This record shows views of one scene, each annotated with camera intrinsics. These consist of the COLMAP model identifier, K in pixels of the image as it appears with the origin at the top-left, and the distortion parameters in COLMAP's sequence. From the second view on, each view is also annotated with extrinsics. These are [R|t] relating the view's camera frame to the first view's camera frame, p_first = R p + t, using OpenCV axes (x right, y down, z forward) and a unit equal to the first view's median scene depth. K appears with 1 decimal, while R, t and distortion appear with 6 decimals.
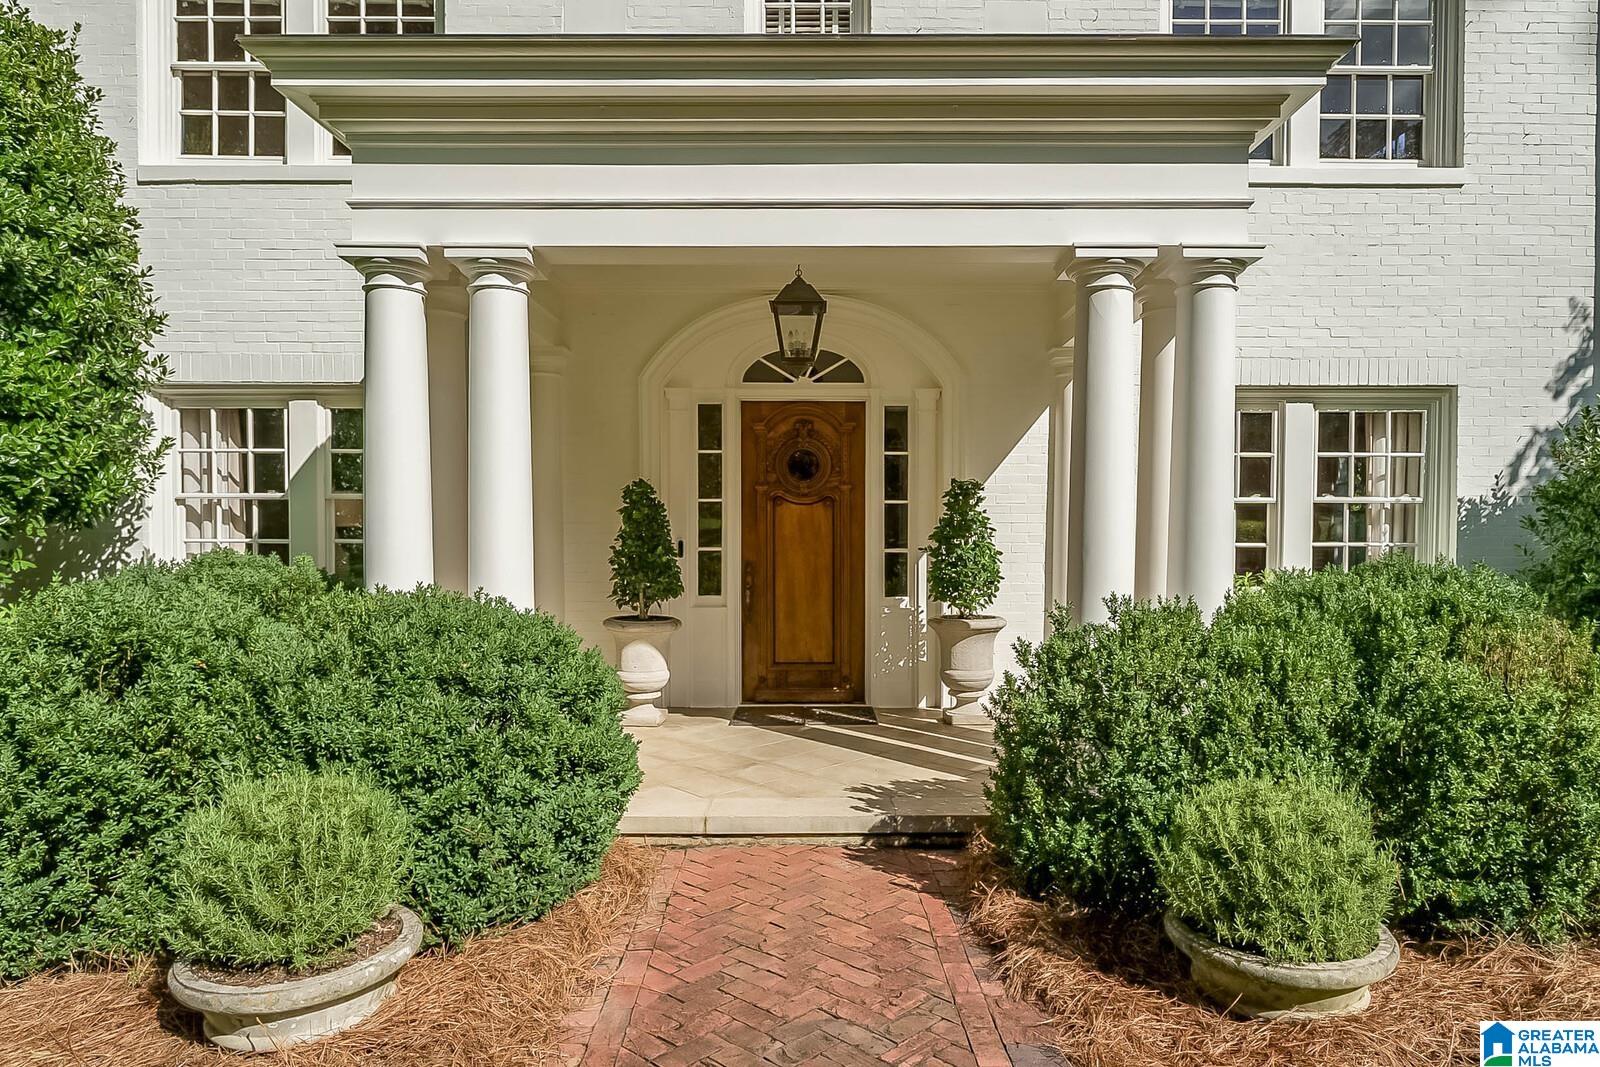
lens RADIAL K [[1009.5, 0, 800.0], [0, 1009.5, 533.5], [0, 0, 1]] dist [-0.001042, -0.000321]
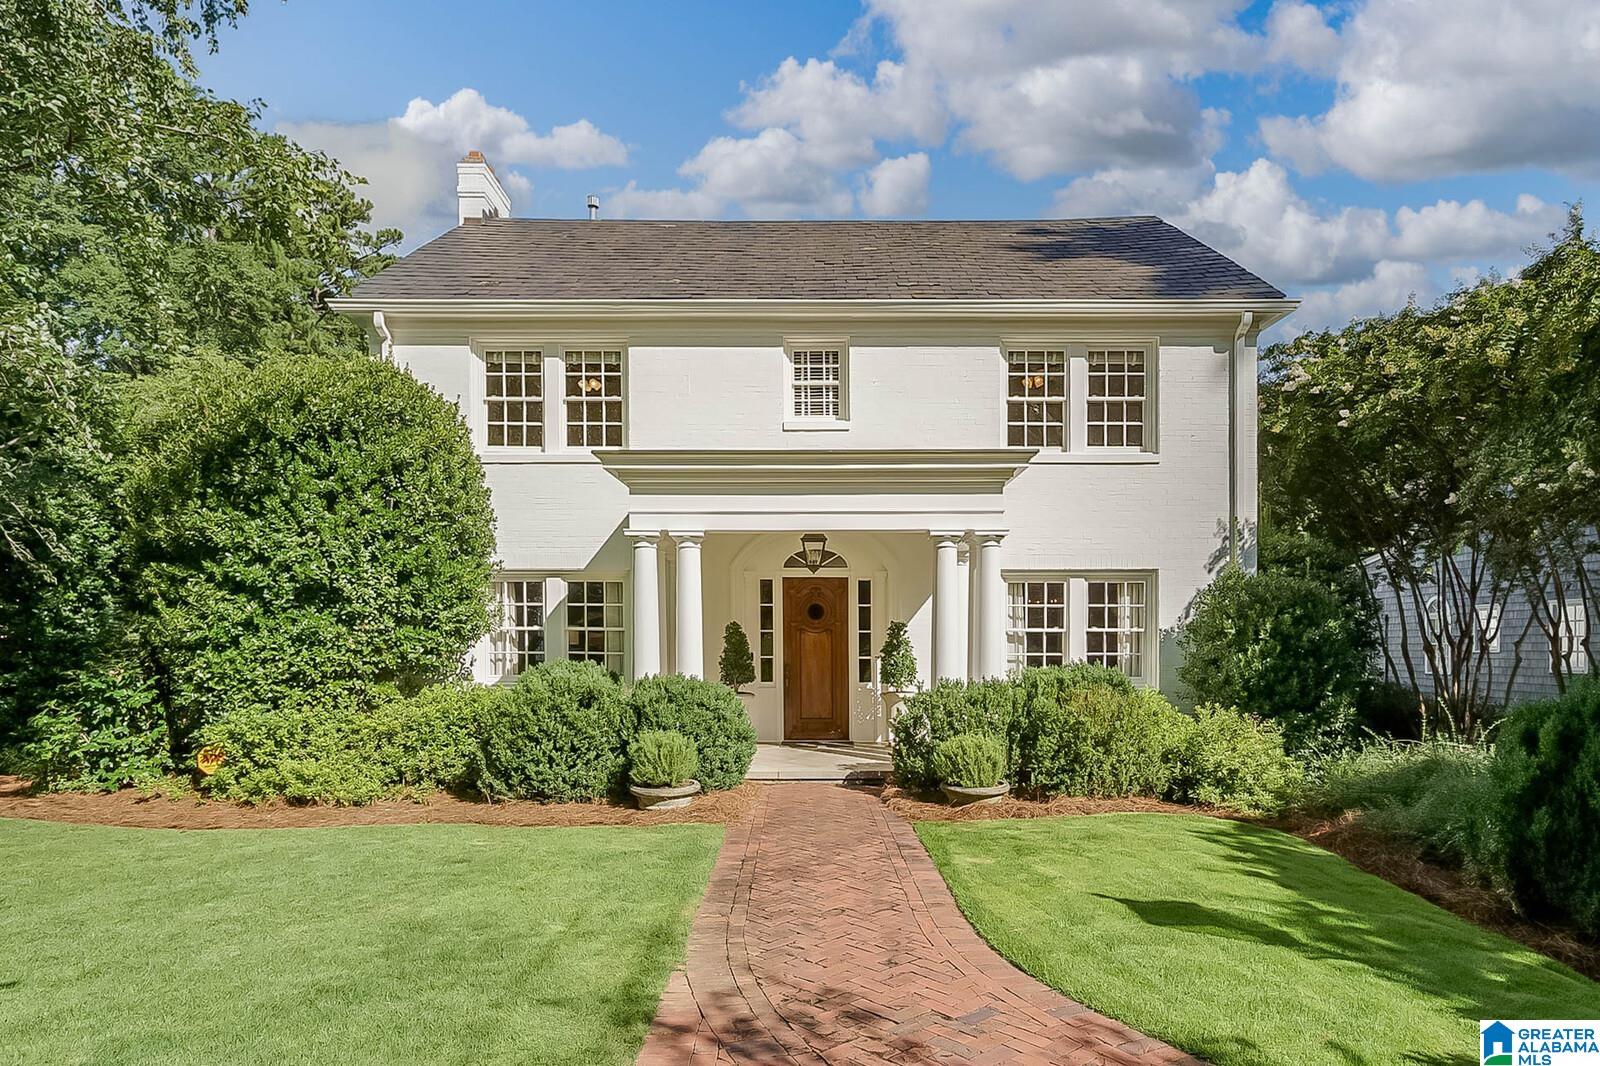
lens RADIAL K [[758.6, 0, 796.4], [0, 758.6, 513.1], [0, 0, 1]] dist [-0.000215, -0.000109]
pose [[0.999864, -0.003463, -0.016124, -0.010392], [0.000726, 0.986008, -0.166698, -0.014263], [0.016475, 0.166664, 0.985876, -0.480575]]
